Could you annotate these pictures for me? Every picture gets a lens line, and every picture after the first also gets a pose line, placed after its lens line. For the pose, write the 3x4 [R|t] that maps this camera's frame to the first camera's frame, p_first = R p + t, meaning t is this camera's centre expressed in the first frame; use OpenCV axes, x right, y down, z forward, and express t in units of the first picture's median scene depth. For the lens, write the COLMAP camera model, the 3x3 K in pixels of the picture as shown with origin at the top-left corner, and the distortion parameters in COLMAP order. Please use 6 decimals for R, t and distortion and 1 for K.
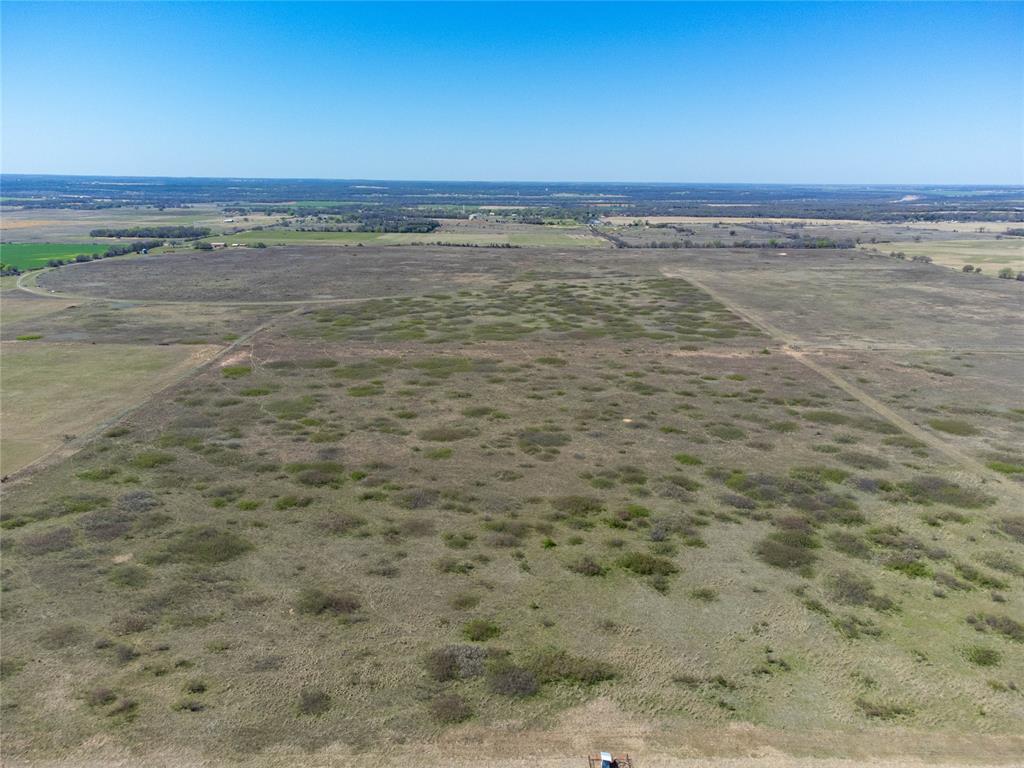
lens RADIAL K [[762.3, 0, 508.7], [0, 762.3, 384.2], [0, 0, 1]] dist [0.016876, 0.004623]
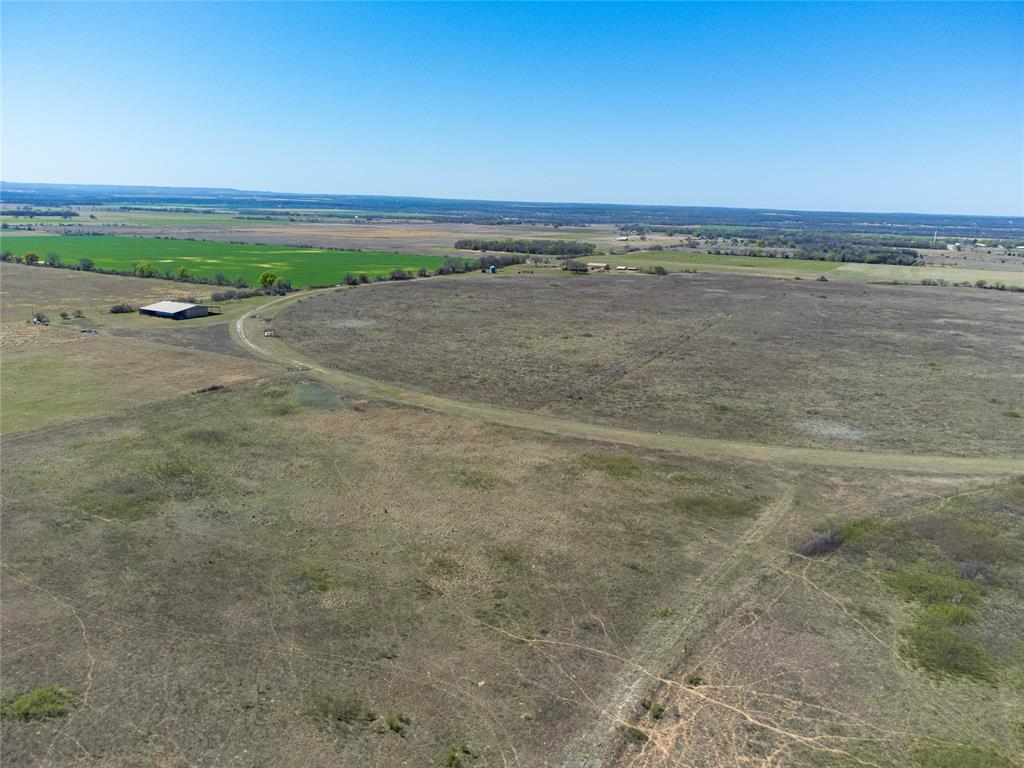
lens RADIAL K [[762.3, 0, 508.7], [0, 762.3, 384.2], [0, 0, 1]] dist [0.016876, 0.004623]
pose [[0.878528, 0.126263, -0.460701, -0.106627], [-0.143358, 0.989669, -0.002140, -0.056457], [0.455671, 0.067926, 0.887553, 0.316961]]
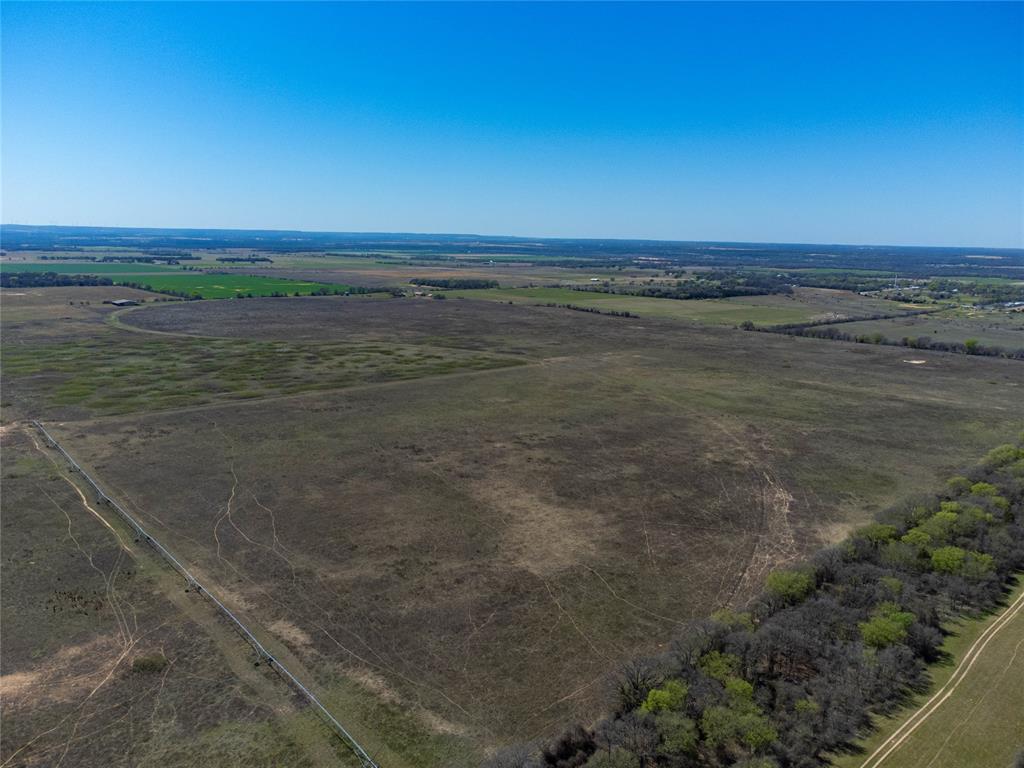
lens RADIAL K [[762.3, 0, 508.7], [0, 762.3, 384.2], [0, 0, 1]] dist [0.016876, 0.004623]
pose [[0.678502, 0.143691, -0.720408, 0.456005], [-0.204384, 0.978887, 0.002752, -0.068385], [0.705594, 0.145373, 0.693545, 0.276275]]
